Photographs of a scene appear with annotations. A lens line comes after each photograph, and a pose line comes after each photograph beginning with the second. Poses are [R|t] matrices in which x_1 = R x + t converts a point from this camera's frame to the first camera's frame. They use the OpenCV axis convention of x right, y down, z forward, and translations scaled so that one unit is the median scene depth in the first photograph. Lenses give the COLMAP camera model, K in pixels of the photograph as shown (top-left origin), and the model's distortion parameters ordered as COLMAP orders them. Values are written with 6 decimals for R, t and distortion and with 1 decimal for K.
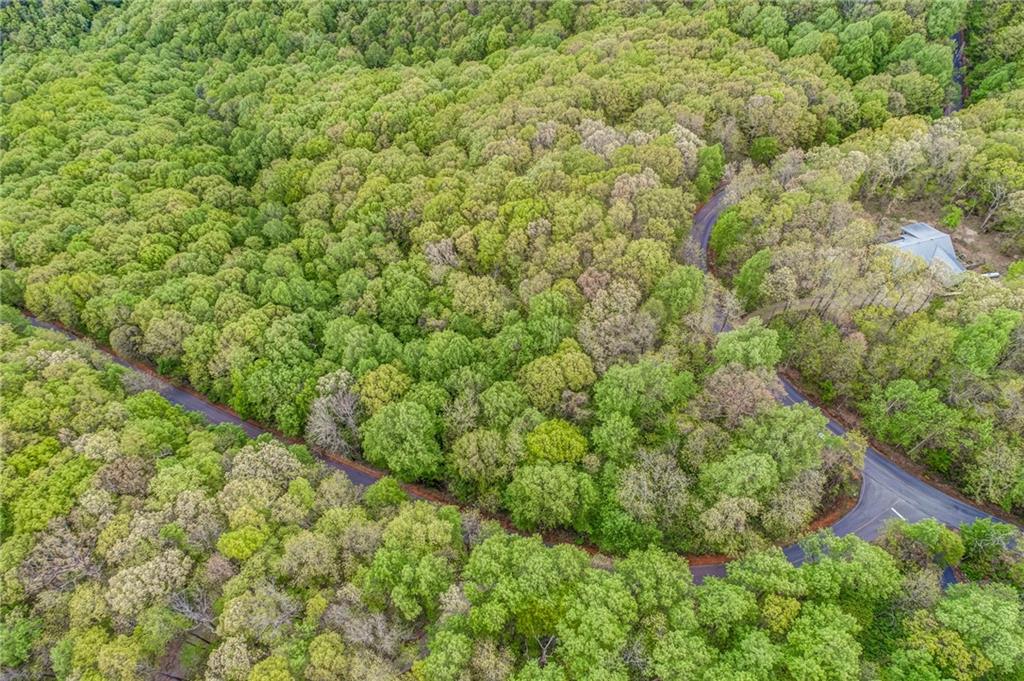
lens RADIAL K [[692.4, 0, 515.0], [0, 692.4, 339.5], [0, 0, 1]] dist [-0.003271, 0.006172]
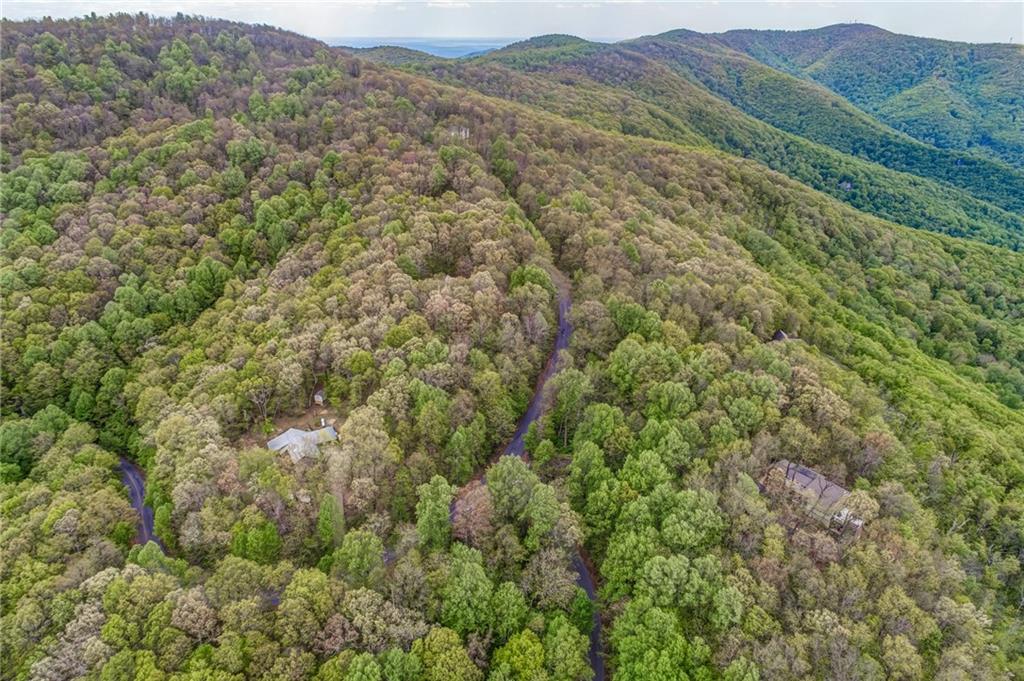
lens RADIAL K [[692.4, 0, 515.0], [0, 692.4, 339.5], [0, 0, 1]] dist [-0.003271, 0.006172]
pose [[-0.207761, -0.410925, 0.887680, -0.525509], [0.790302, 0.464243, 0.399877, -0.392273], [-0.576419, 0.784614, 0.228303, 0.292366]]
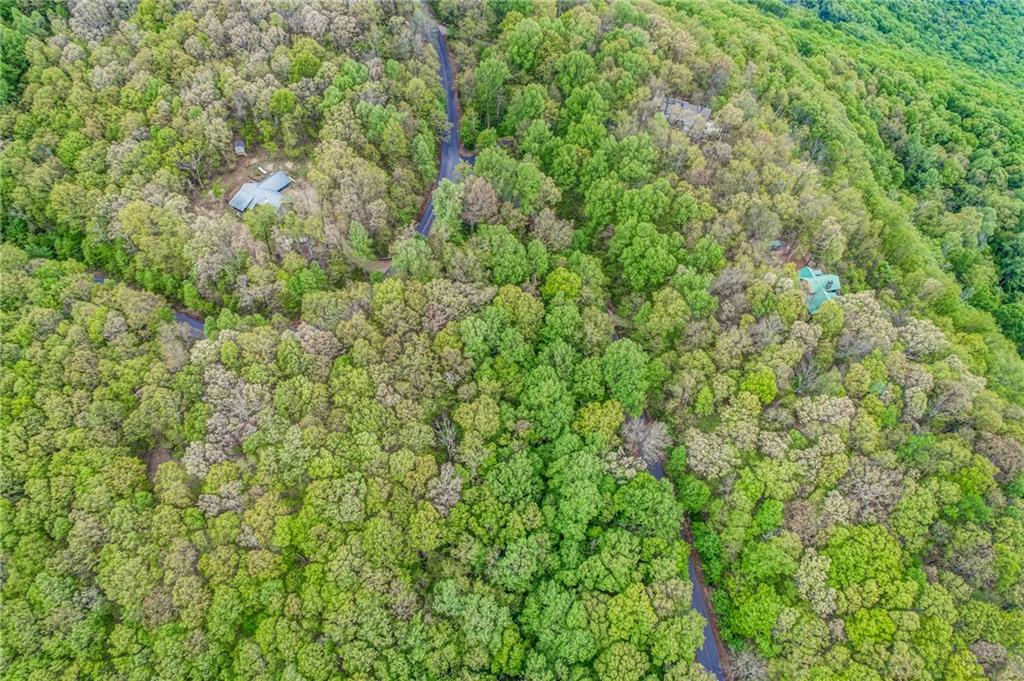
lens RADIAL K [[692.4, 0, 515.0], [0, 692.4, 339.5], [0, 0, 1]] dist [-0.003271, 0.006172]
pose [[-0.620876, -0.604667, 0.498889, -0.524662], [0.634376, -0.013688, 0.772903, -0.805179], [-0.460521, 0.796360, 0.392085, 0.429835]]
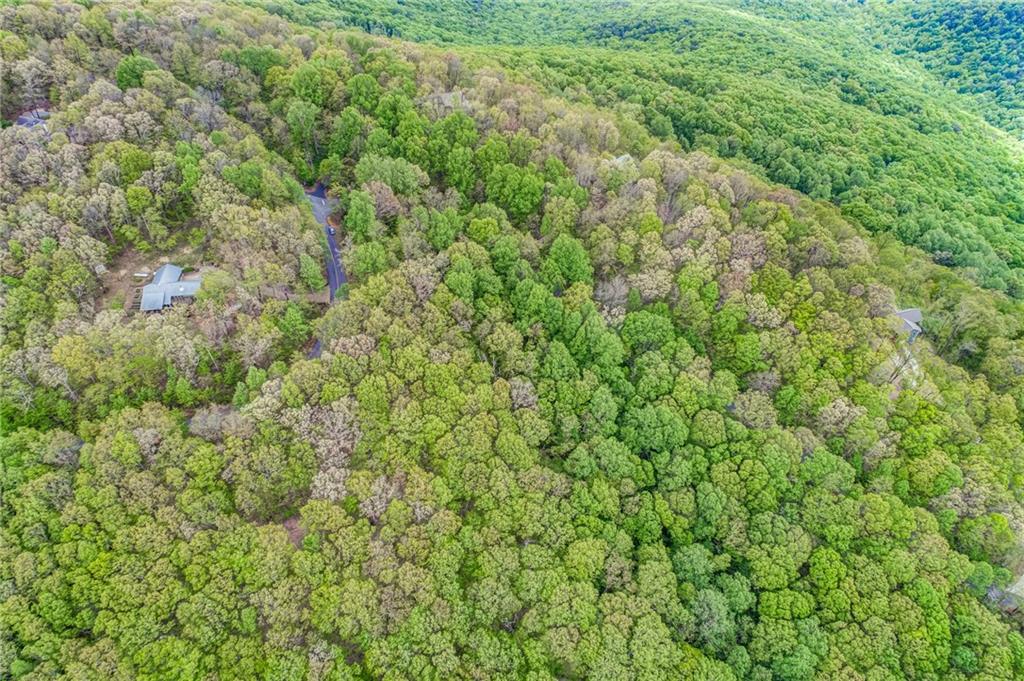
lens RADIAL K [[692.4, 0, 515.0], [0, 692.4, 339.5], [0, 0, 1]] dist [-0.003271, 0.006172]
pose [[-0.979584, -0.137312, 0.146835, -0.251899], [0.166781, -0.147269, 0.974934, -1.230529], [-0.112245, 0.979519, 0.167163, 0.736631]]
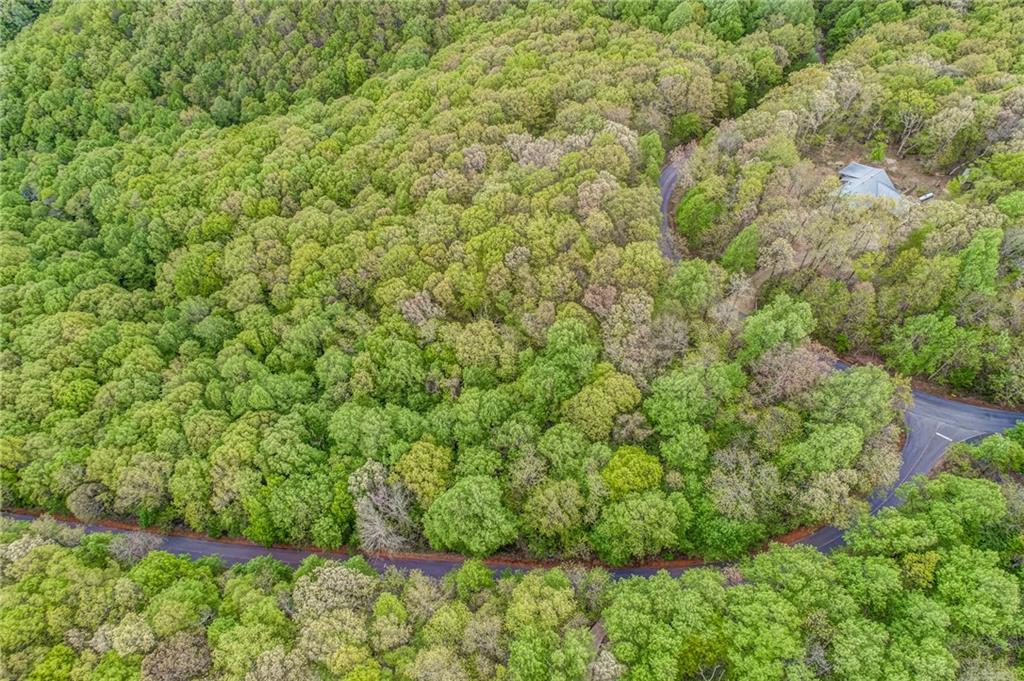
lens RADIAL K [[692.4, 0, 515.0], [0, 692.4, 339.5], [0, 0, 1]] dist [-0.003271, 0.006172]
pose [[0.943943, -0.272279, 0.186644, -0.174055], [0.271174, 0.962001, 0.031931, -0.079908], [-0.188246, 0.020472, 0.981908, 0.052764]]
